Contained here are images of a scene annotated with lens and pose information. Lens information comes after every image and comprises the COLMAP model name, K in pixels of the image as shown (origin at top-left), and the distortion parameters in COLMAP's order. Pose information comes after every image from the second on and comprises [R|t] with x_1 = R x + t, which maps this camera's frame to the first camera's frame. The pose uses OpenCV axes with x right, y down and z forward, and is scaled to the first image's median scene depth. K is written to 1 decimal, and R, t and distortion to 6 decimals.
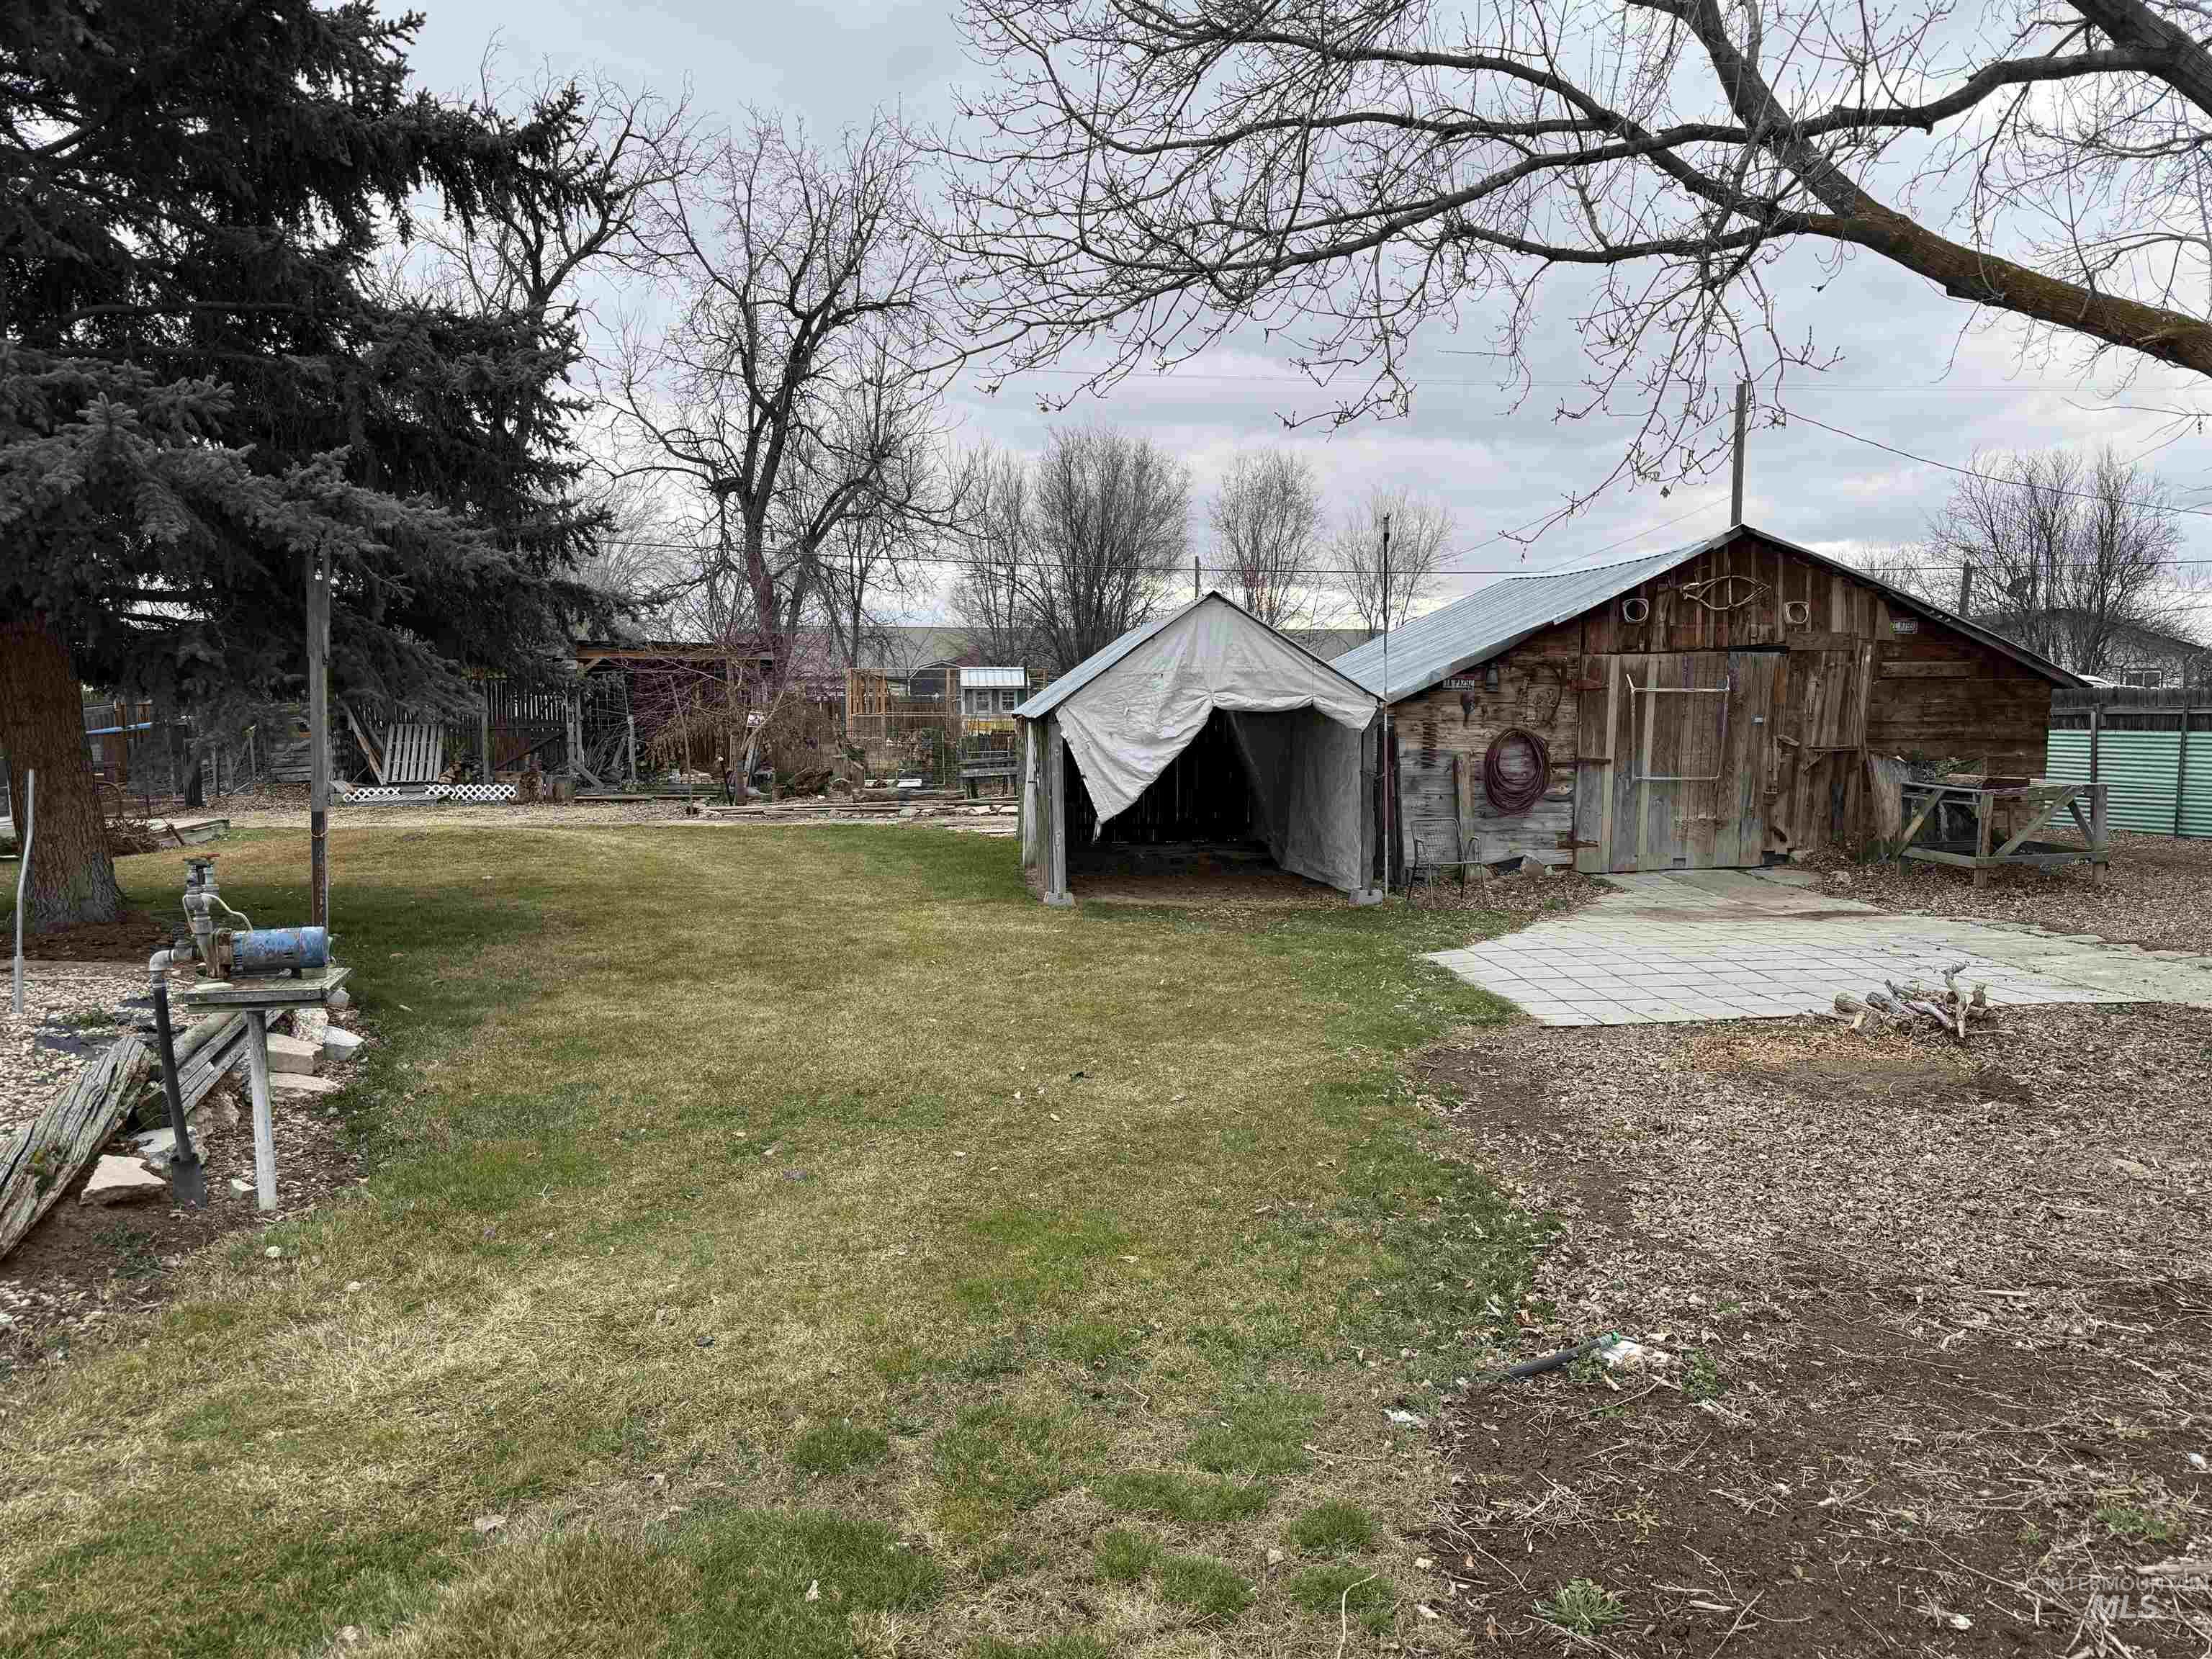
lens RADIAL K [[1553.1, 0, 1115.2], [0, 1553.1, 841.9], [0, 0, 1]] dist [0.003601, -0.005777]
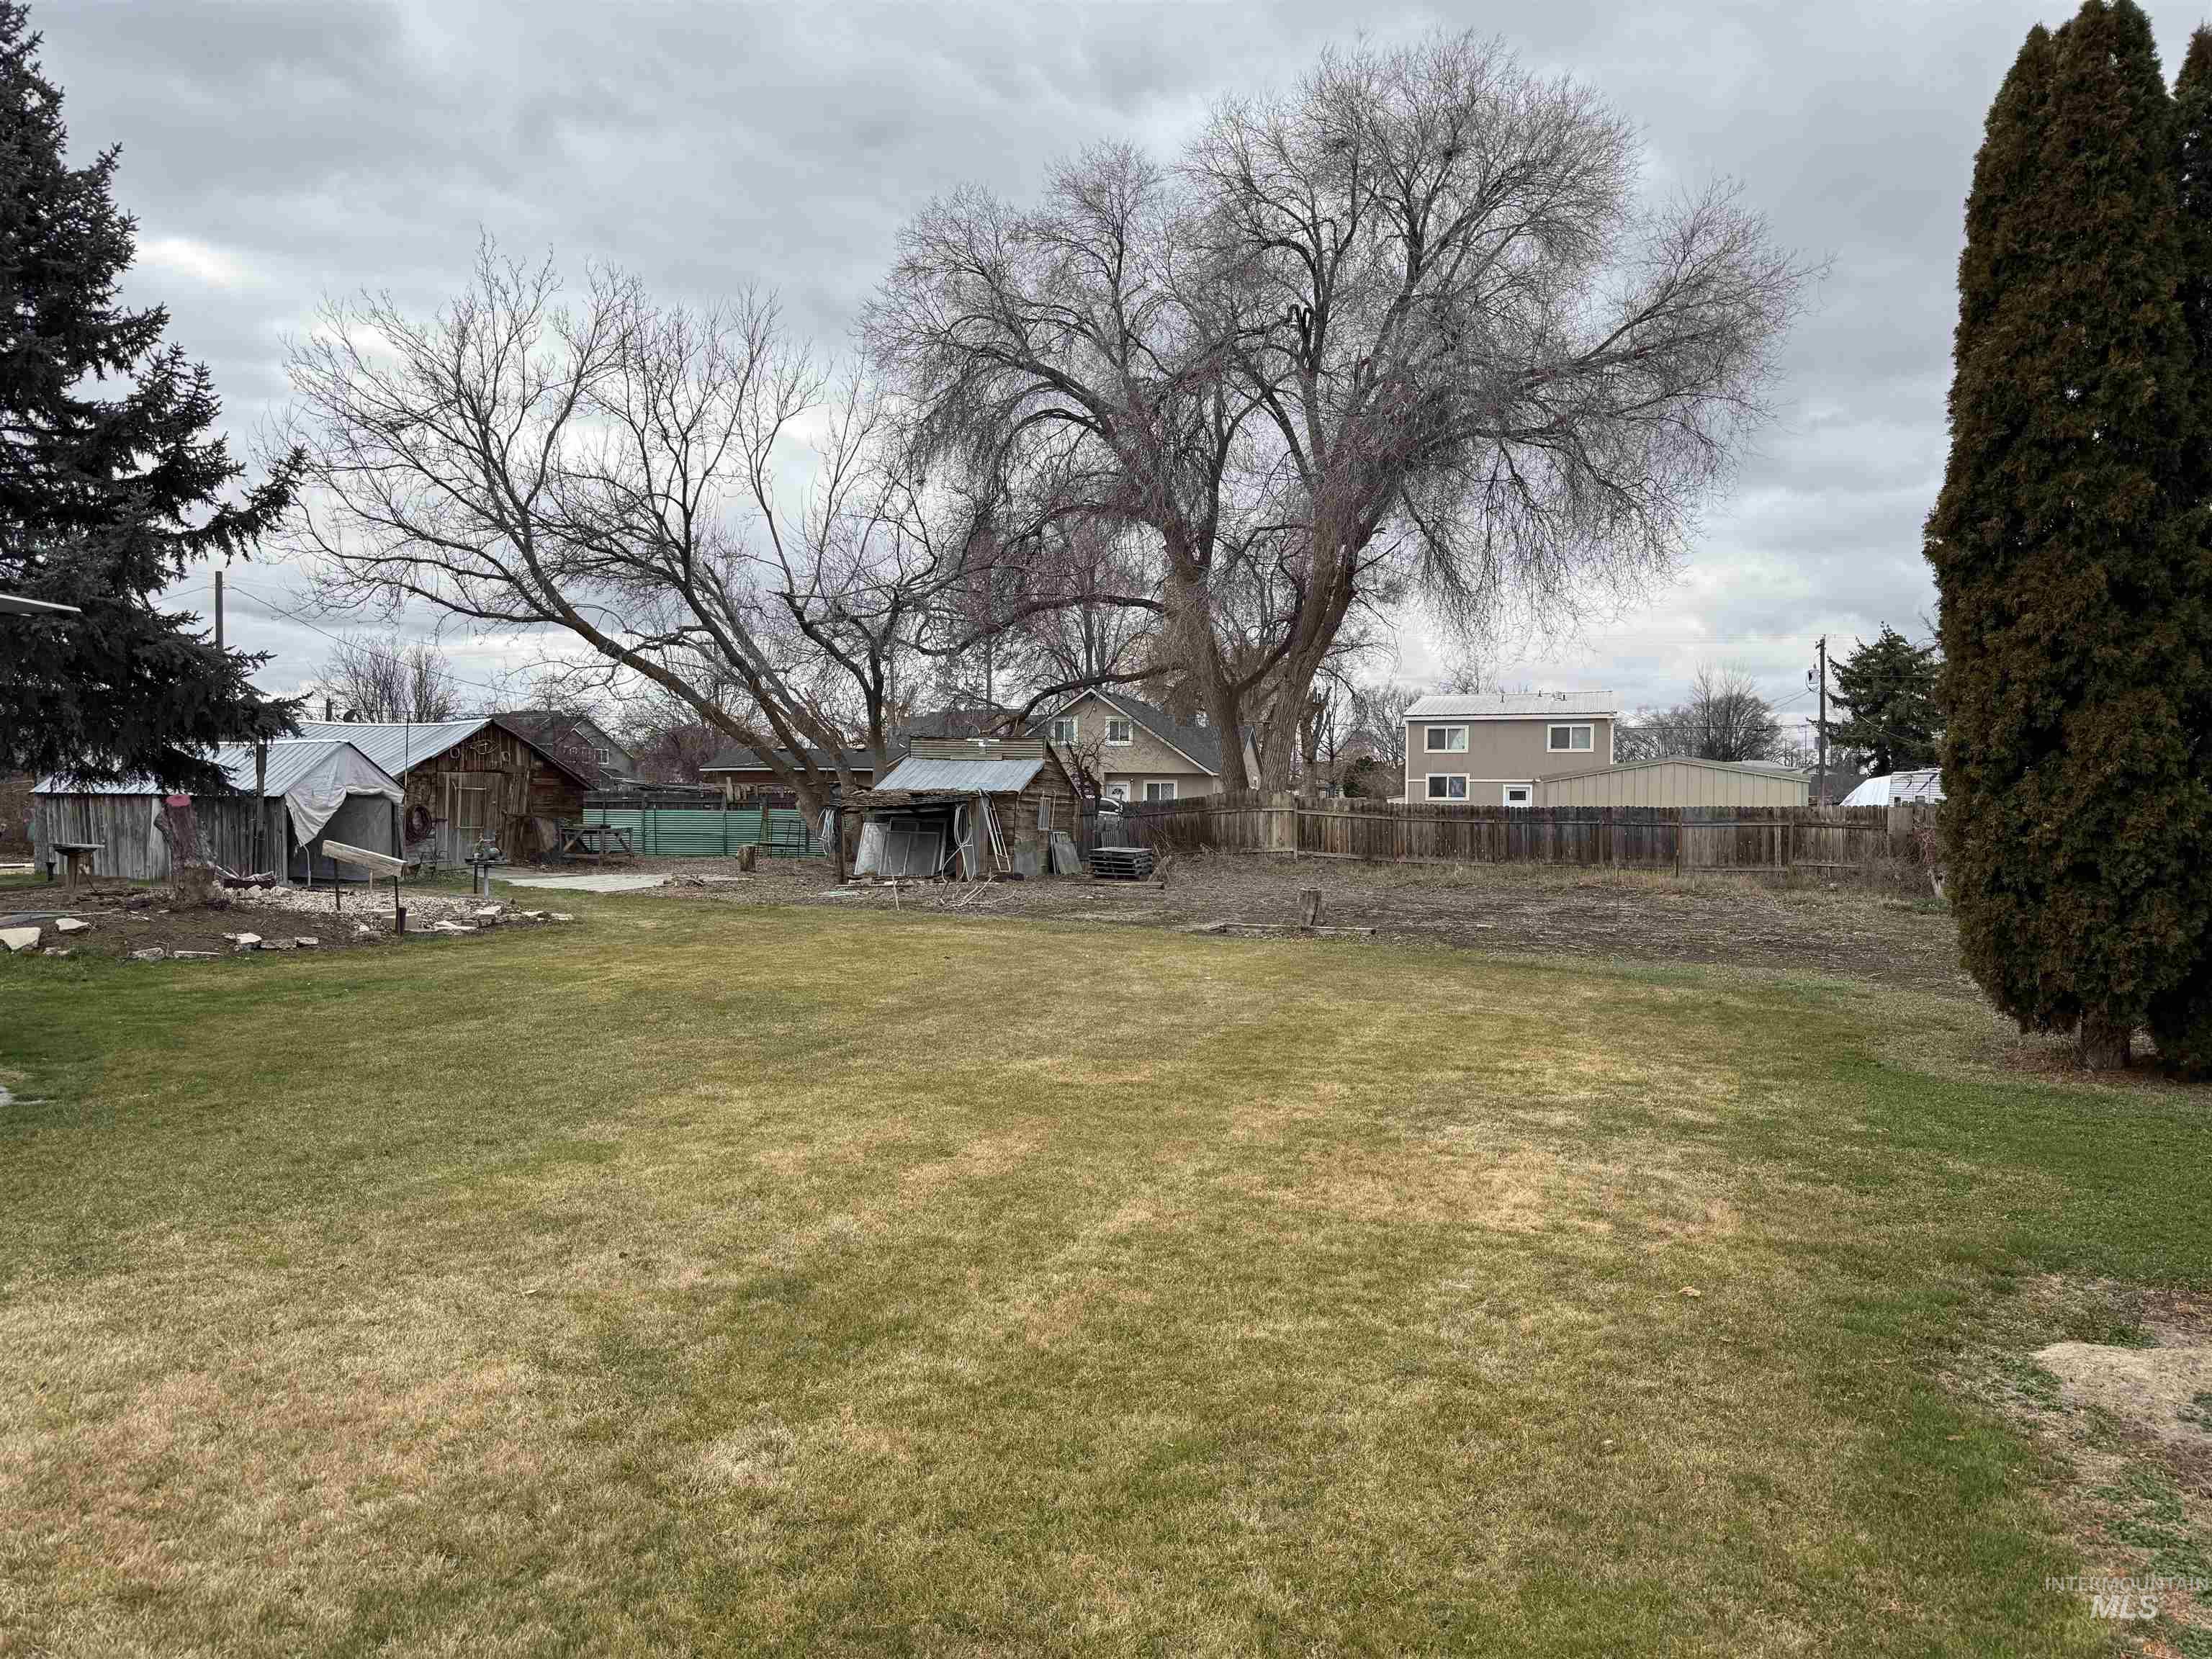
lens RADIAL K [[1553.1, 0, 1115.2], [0, 1553.1, 841.9], [0, 0, 1]] dist [0.003601, -0.005777]
pose [[0.408957, -0.015859, 0.912416, -1.346240], [0.080005, 0.996622, -0.018536, 0.099218], [-0.909040, 0.080578, 0.408845, -0.796790]]
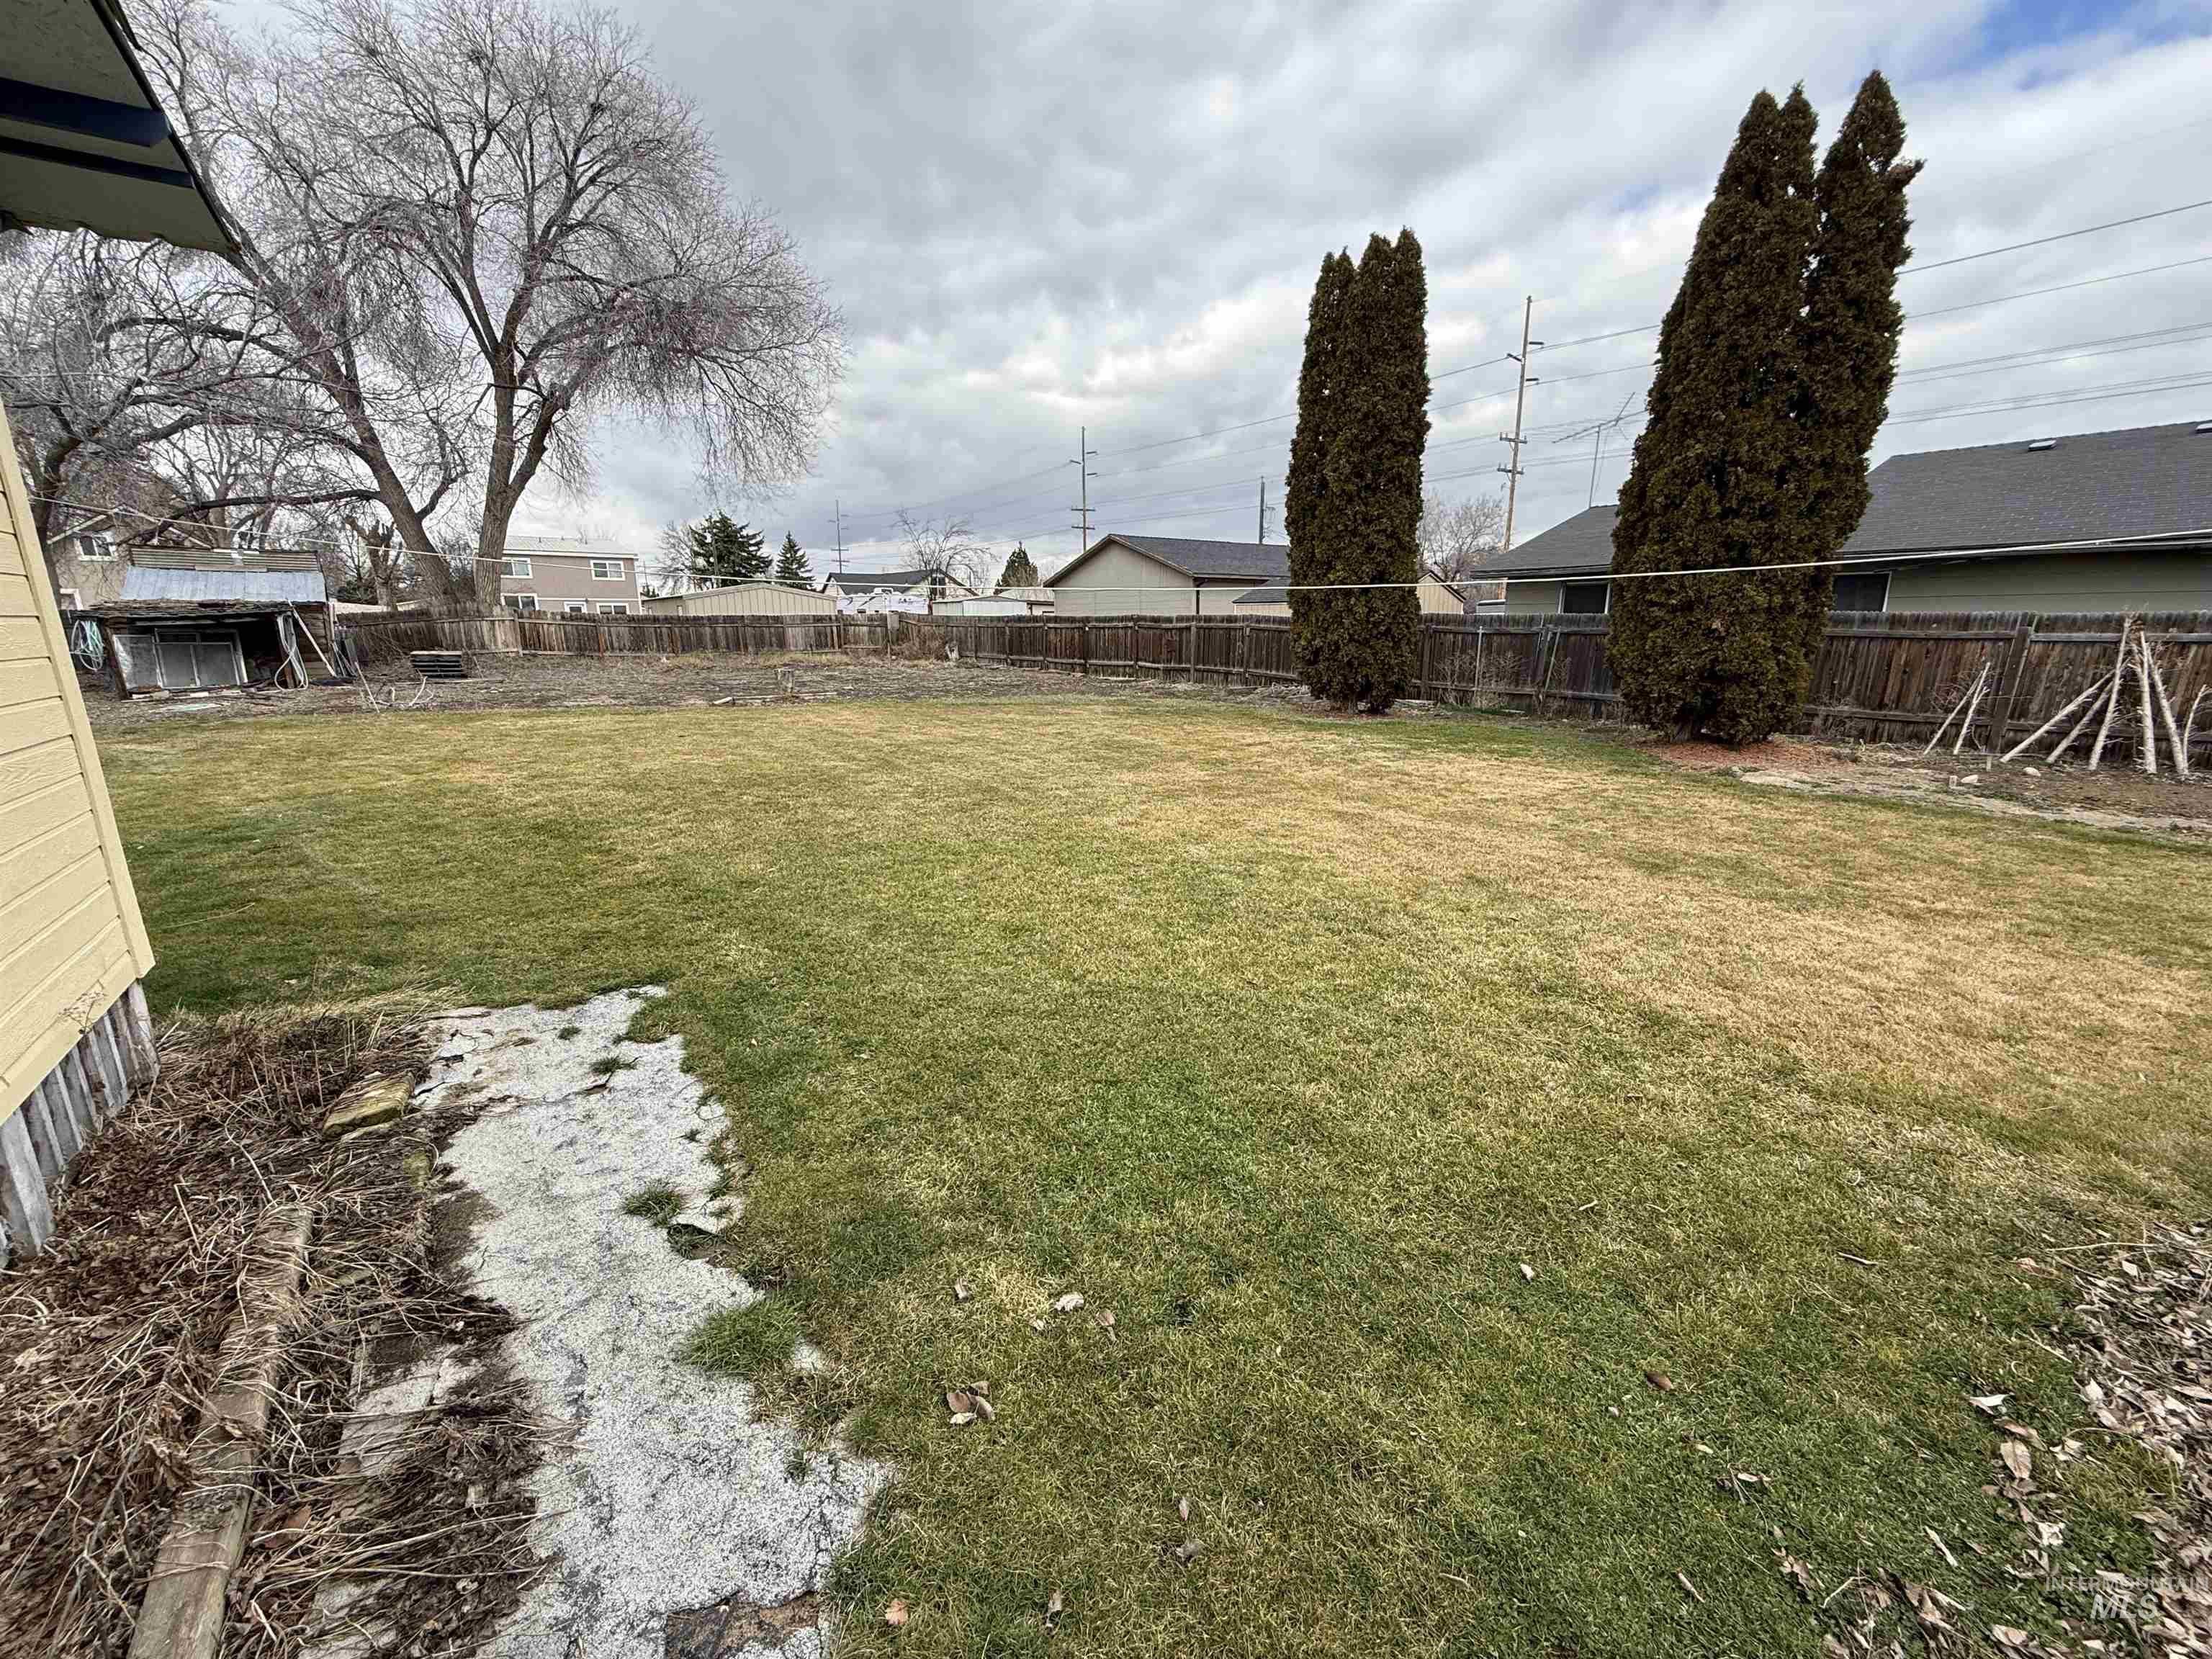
lens RADIAL K [[879.4, 0, 1098.9], [0, 879.4, 830.5], [0, 0, 1]] dist [0.001231, -0.000003]
pose [[-0.483266, -0.199650, 0.852405, -1.252695], [0.090045, 0.957151, 0.275234, 0.049136], [-0.870830, 0.209766, -0.444582, -0.164645]]
